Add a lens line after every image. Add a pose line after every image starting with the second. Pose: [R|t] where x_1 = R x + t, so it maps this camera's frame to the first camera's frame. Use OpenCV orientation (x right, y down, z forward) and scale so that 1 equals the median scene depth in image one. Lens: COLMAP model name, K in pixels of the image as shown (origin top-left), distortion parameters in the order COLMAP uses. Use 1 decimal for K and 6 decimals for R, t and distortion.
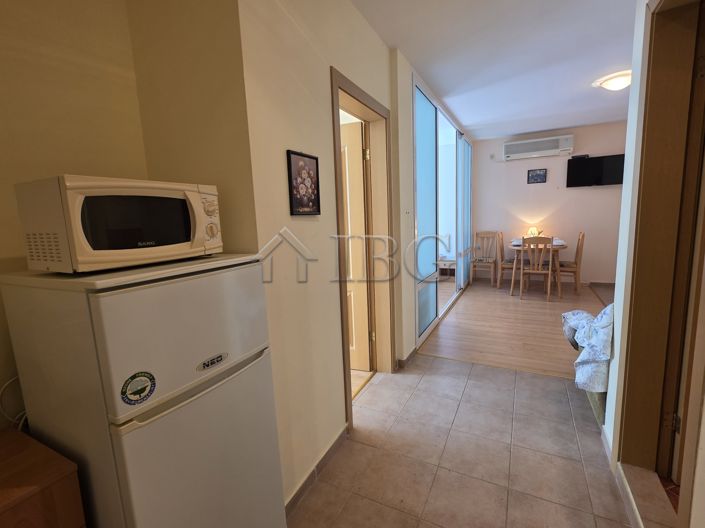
lens RADIAL K [[334.5, 0, 356.8], [0, 334.5, 263.8], [0, 0, 1]] dist [0.003489, -0.000446]
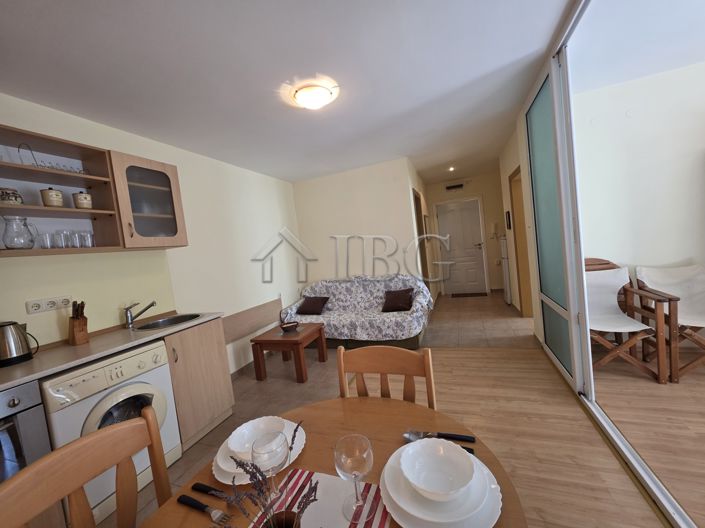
lens RADIAL K [[278.9, 0, 353.5], [0, 278.9, 263.2], [0, 0, 1]] dist [0.004129, -0.001297]
pose [[-0.982284, 0.164469, -0.089823, 0.493394], [0.144282, 0.969615, 0.197559, -0.173270], [0.119586, 0.181099, -0.976167, 1.047861]]
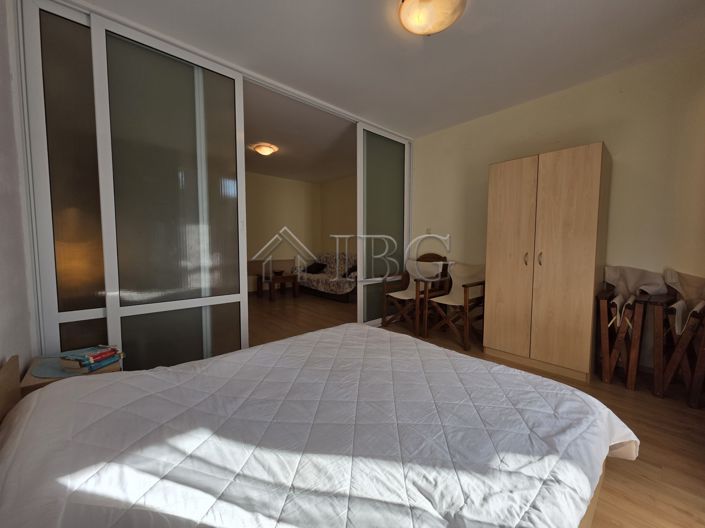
lens RADIAL K [[278.9, 0, 351.9], [0, 278.9, 265.5], [0, 0, 1]] dist [0.004129, -0.001297]
pose [[-0.926154, 0.014663, 0.376860, -0.045416], [0.093513, 0.976969, 0.191802, -0.140431], [-0.365368, 0.212879, -0.906195, 1.301712]]
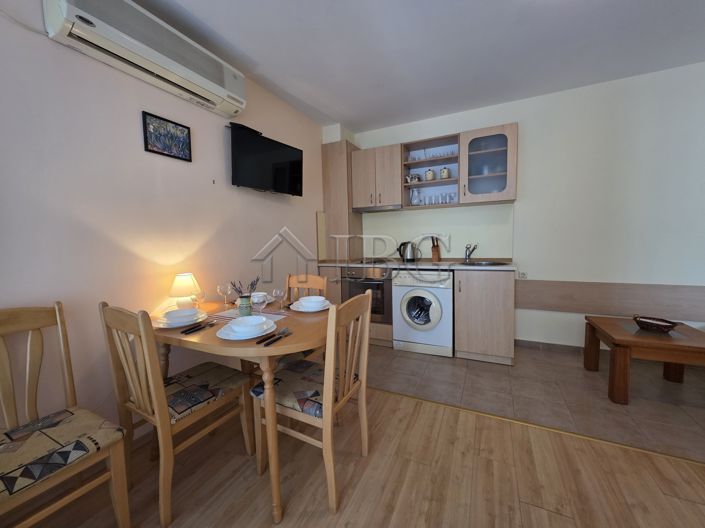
lens RADIAL K [[278.9, 0, 354.3], [0, 278.9, 262.9], [0, 0, 1]] dist [0.004129, -0.001297]
pose [[-0.014849, -0.040237, 0.999080, 0.227589], [0.166810, 0.985088, 0.042153, -0.108050], [-0.985877, 0.167283, -0.007916, 0.858857]]
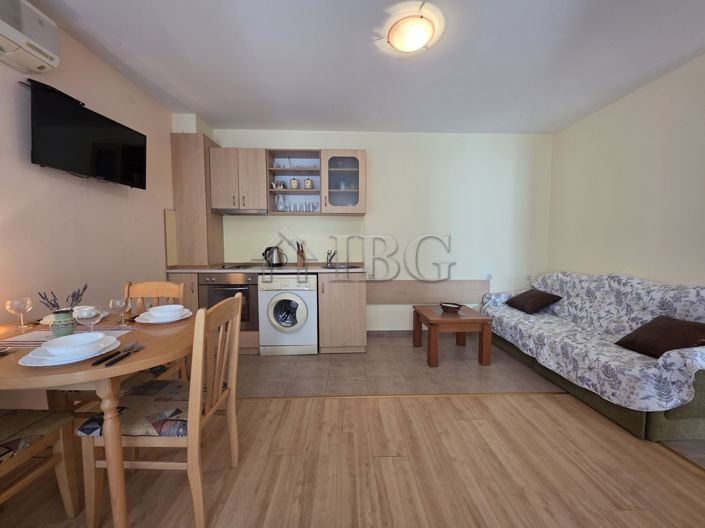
lens RADIAL K [[278.9, 0, 354.6], [0, 278.9, 262.5], [0, 0, 1]] dist [0.004129, -0.001297]
pose [[-0.478938, -0.014682, 0.877726, 0.211042], [0.143645, 0.985072, 0.094859, -0.106508], [-0.866017, 0.171513, -0.469679, 0.871226]]
